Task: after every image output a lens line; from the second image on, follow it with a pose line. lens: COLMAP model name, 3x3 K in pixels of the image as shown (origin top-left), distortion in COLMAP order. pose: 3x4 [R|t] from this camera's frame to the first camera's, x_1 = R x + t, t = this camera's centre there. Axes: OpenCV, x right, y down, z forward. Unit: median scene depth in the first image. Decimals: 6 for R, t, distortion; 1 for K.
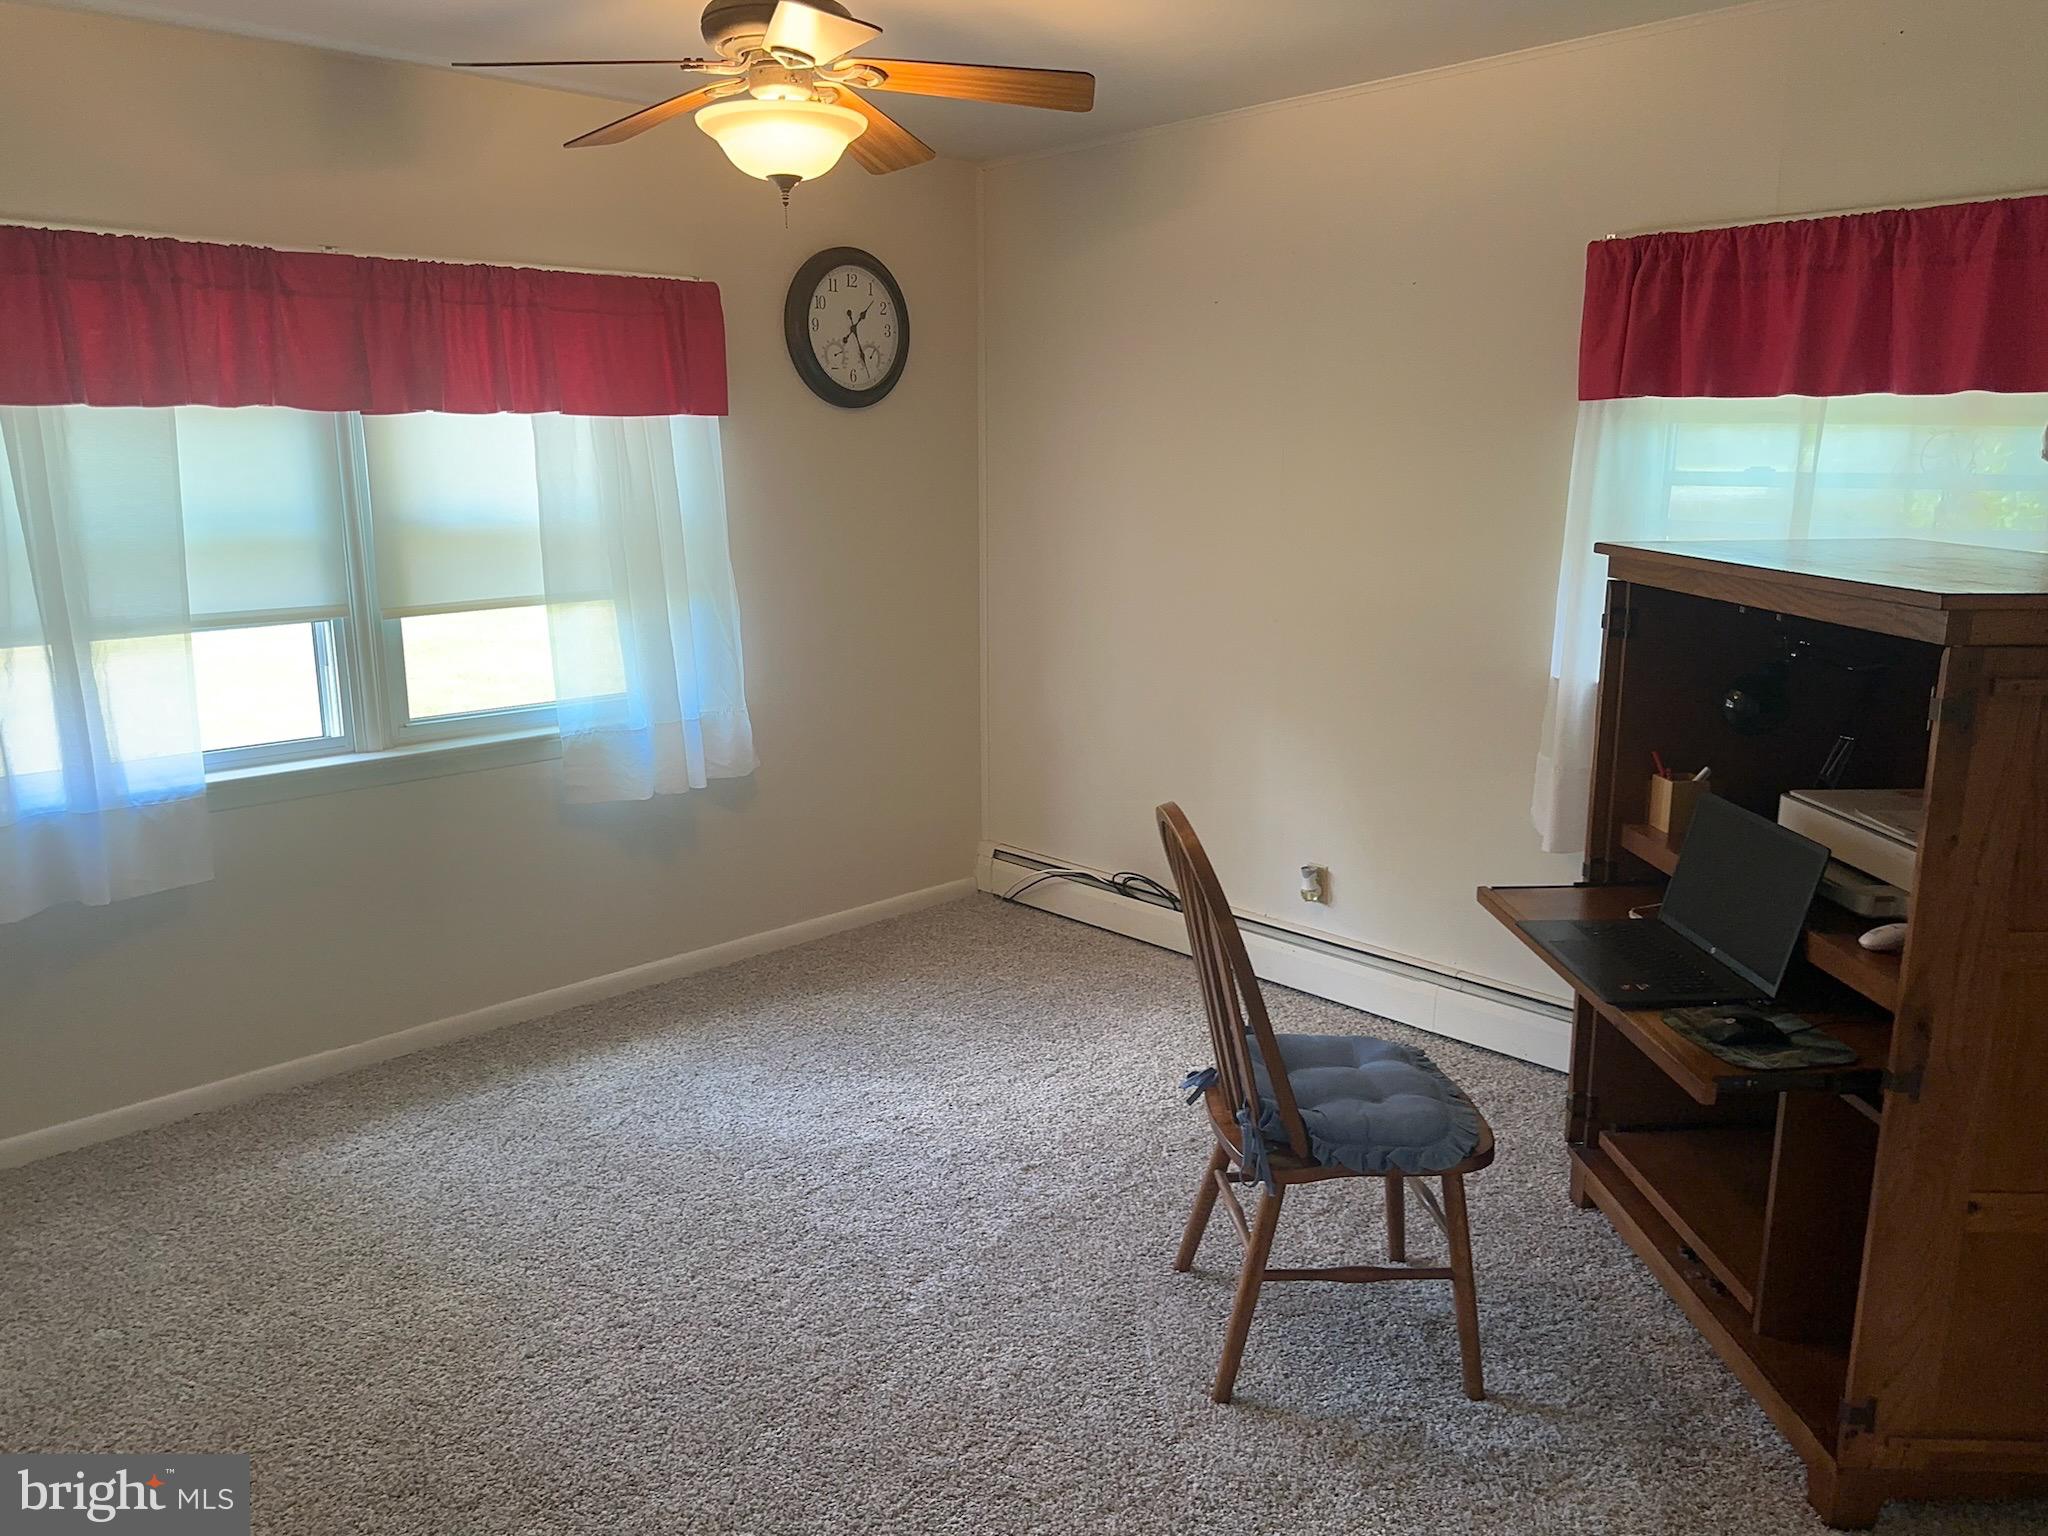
lens RADIAL K [[1479.0, 0, 1025.8], [0, 1479.0, 774.2], [0, 0, 1]] dist [0.058844, -0.064711]
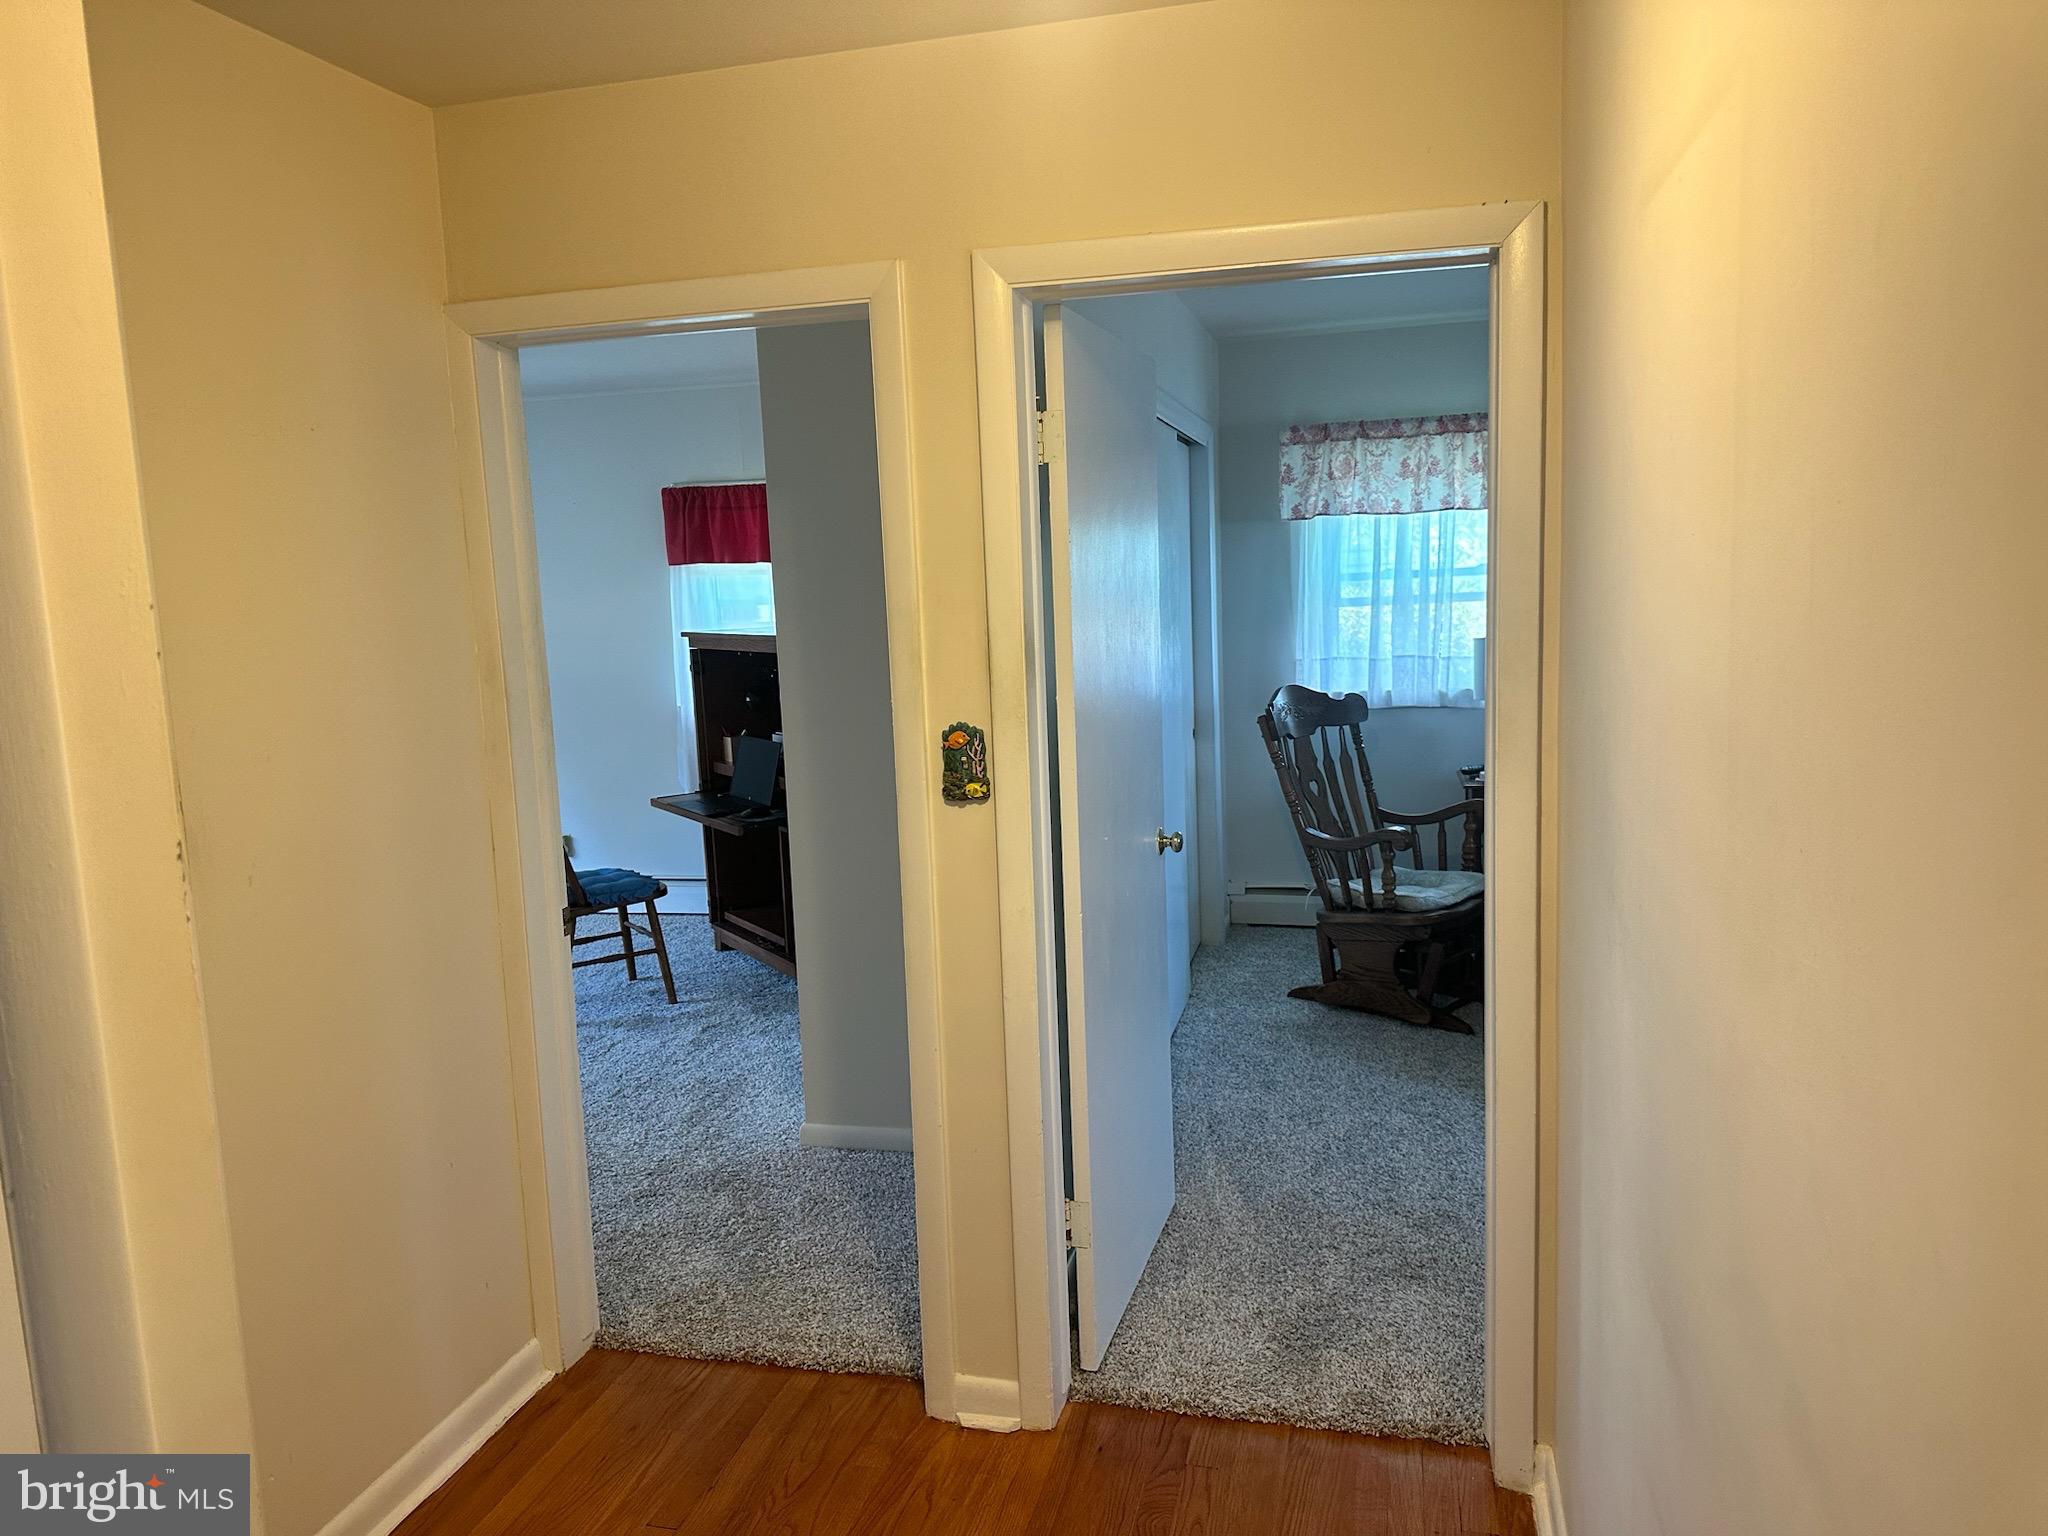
lens RADIAL K [[1437.1, 0, 1018.2], [0, 1437.1, 762.2], [0, 0, 1]] dist [0.109592, -0.137625]
pose [[0.856308, -0.101812, 0.506330, -0.249227], [0.152201, 0.986586, -0.059023, 0.204476], [-0.493529, 0.127606, 0.860317, -0.909804]]
